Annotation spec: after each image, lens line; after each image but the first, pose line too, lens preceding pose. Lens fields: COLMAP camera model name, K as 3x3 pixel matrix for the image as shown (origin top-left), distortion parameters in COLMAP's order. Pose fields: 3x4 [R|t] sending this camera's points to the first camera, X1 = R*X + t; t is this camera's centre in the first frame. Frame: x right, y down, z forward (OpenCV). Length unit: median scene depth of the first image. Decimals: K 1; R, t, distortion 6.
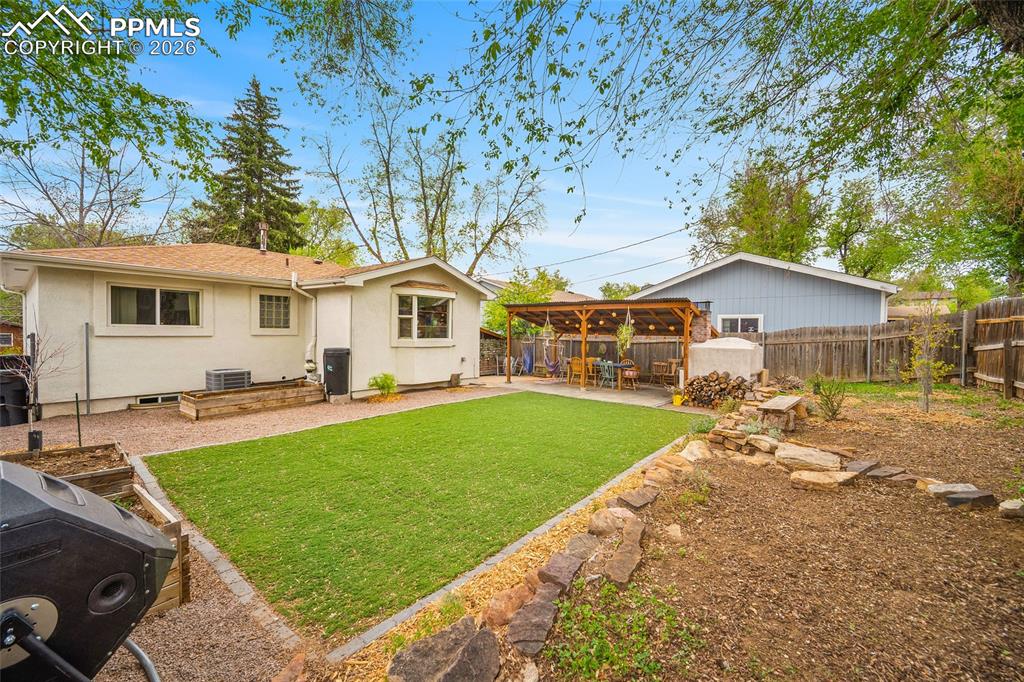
lens RADIAL K [[403.3, 0, 512.6], [0, 403.3, 340.6], [0, 0, 1]] dist [-0.001830, -0.000400]
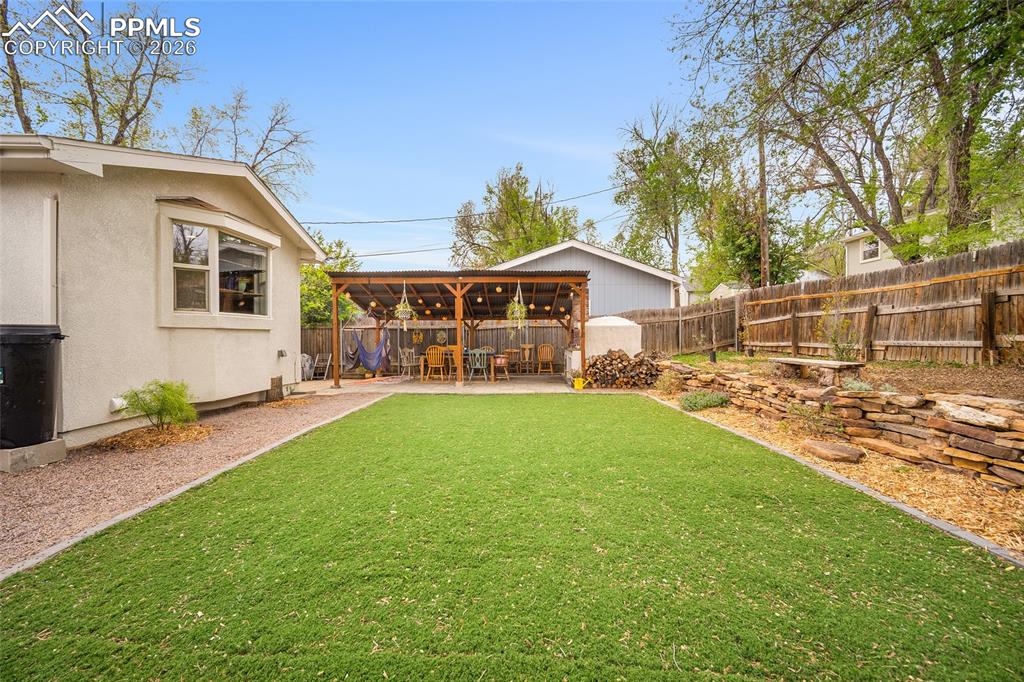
lens RADIAL K [[403.3, 0, 511.7], [0, 403.3, 342.2], [0, 0, 1]] dist [-0.001830, -0.000400]
pose [[0.783084, -0.027488, 0.621308, -0.265011], [0.029540, 0.999539, 0.006990, 0.041235], [-0.621213, 0.012880, 0.783536, 0.358353]]
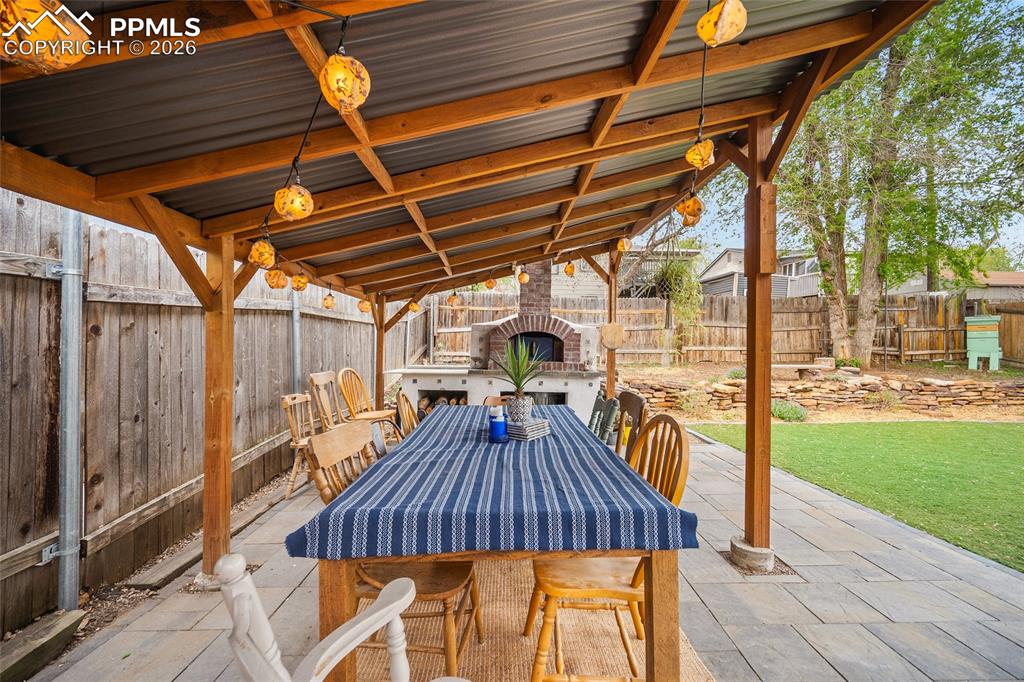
lens RADIAL K [[403.3, 0, 514.2], [0, 403.3, 341.4], [0, 0, 1]] dist [-0.001830, -0.000400]
pose [[-0.657900, -0.014650, 0.752962, 0.123331], [-0.001515, 0.999834, 0.018130, 0.024505], [-0.753103, 0.010787, -0.657814, 1.356390]]
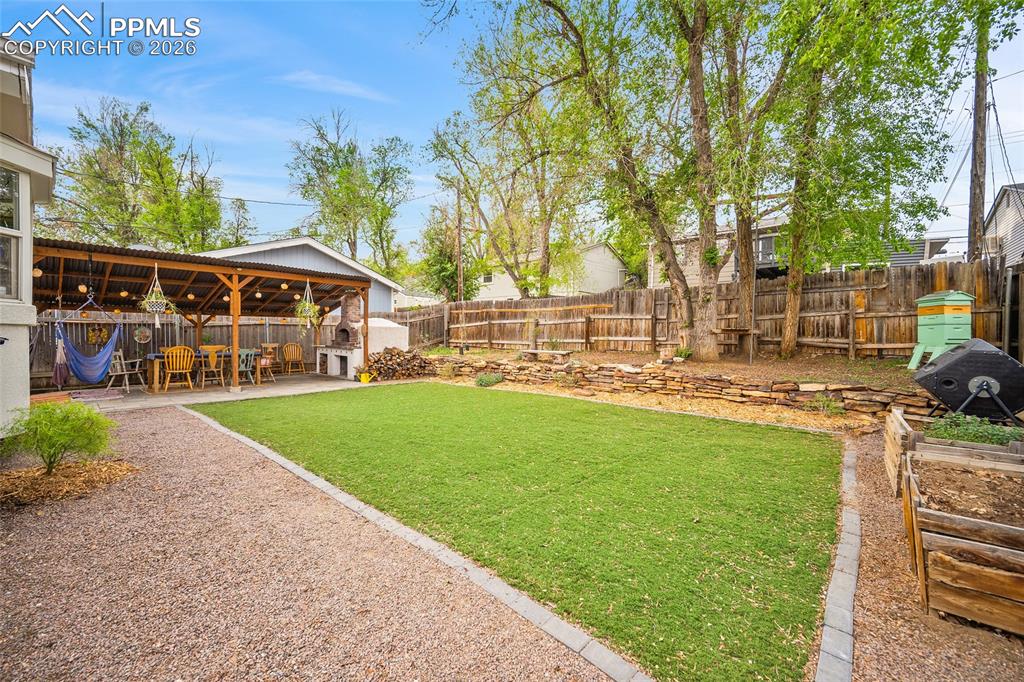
lens RADIAL K [[403.3, 0, 512.1], [0, 403.3, 338.1], [0, 0, 1]] dist [-0.001830, -0.000400]
pose [[0.026513, -0.024821, 0.999340, -0.569549], [0.015731, 0.999578, 0.024410, 0.026573], [-0.999525, 0.015074, 0.026892, 0.571698]]
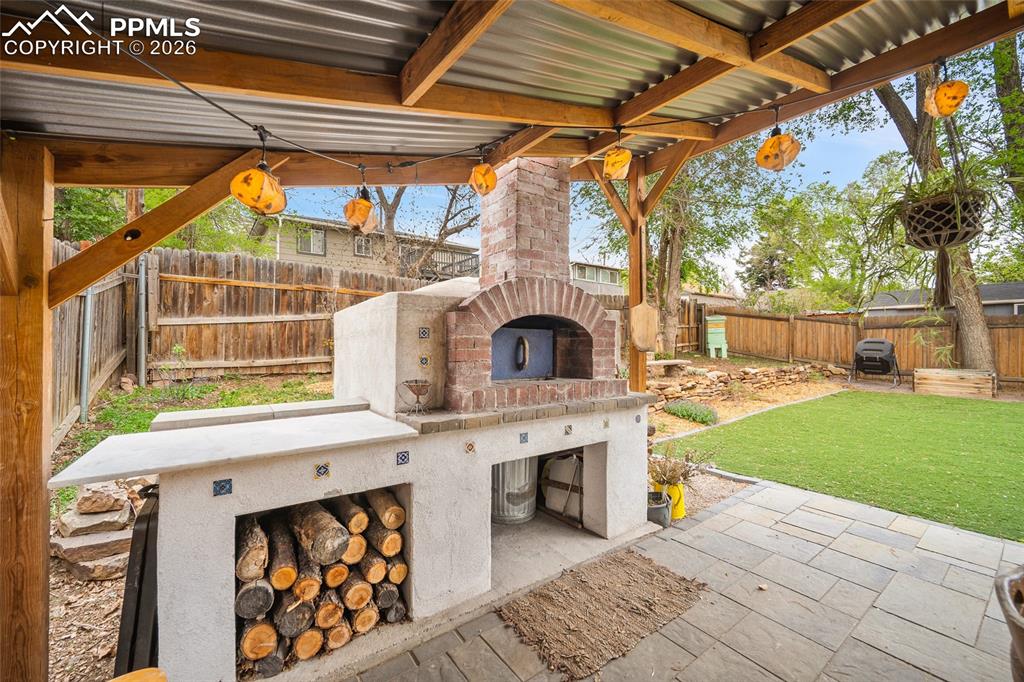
lens RADIAL K [[403.3, 0, 512.4], [0, 403.3, 337.5], [0, 0, 1]] dist [-0.001830, -0.000400]
pose [[-0.970911, -0.003760, 0.239409, 0.423797], [-0.000856, 0.999925, 0.012235, 0.030558], [-0.239437, 0.011674, -0.970842, 1.239173]]
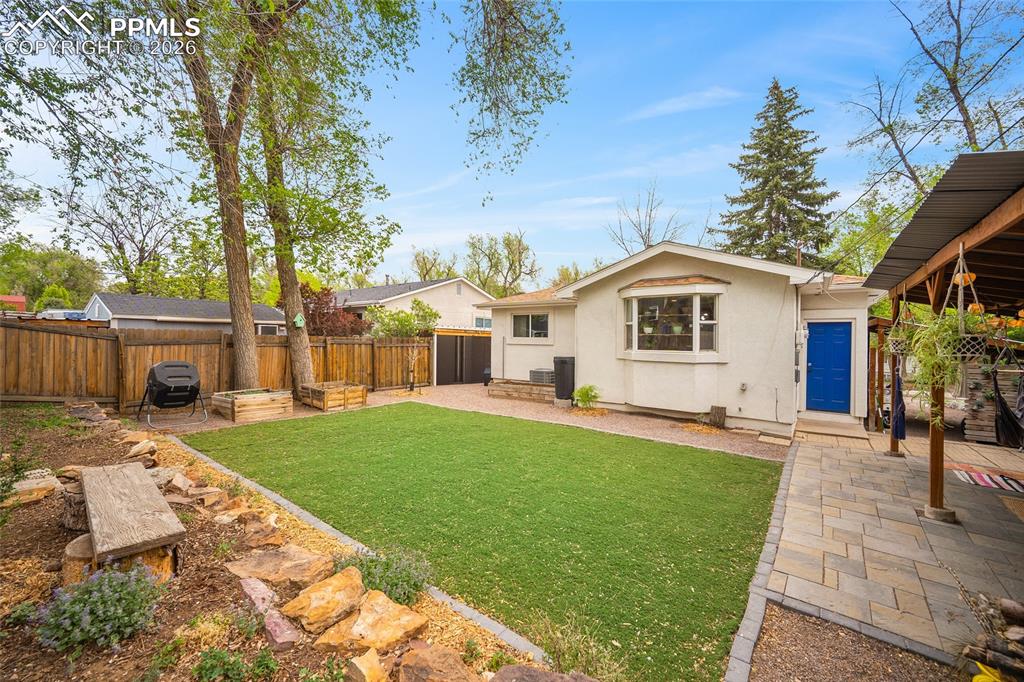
lens RADIAL K [[403.3, 0, 507.9], [0, 403.3, 339.4], [0, 0, 1]] dist [-0.001830, -0.000400]
pose [[0.030415, -0.012452, -0.999460, 0.568637], [-0.035094, 0.999293, -0.013518, -0.005614], [0.998921, 0.035486, 0.029957, 0.711143]]
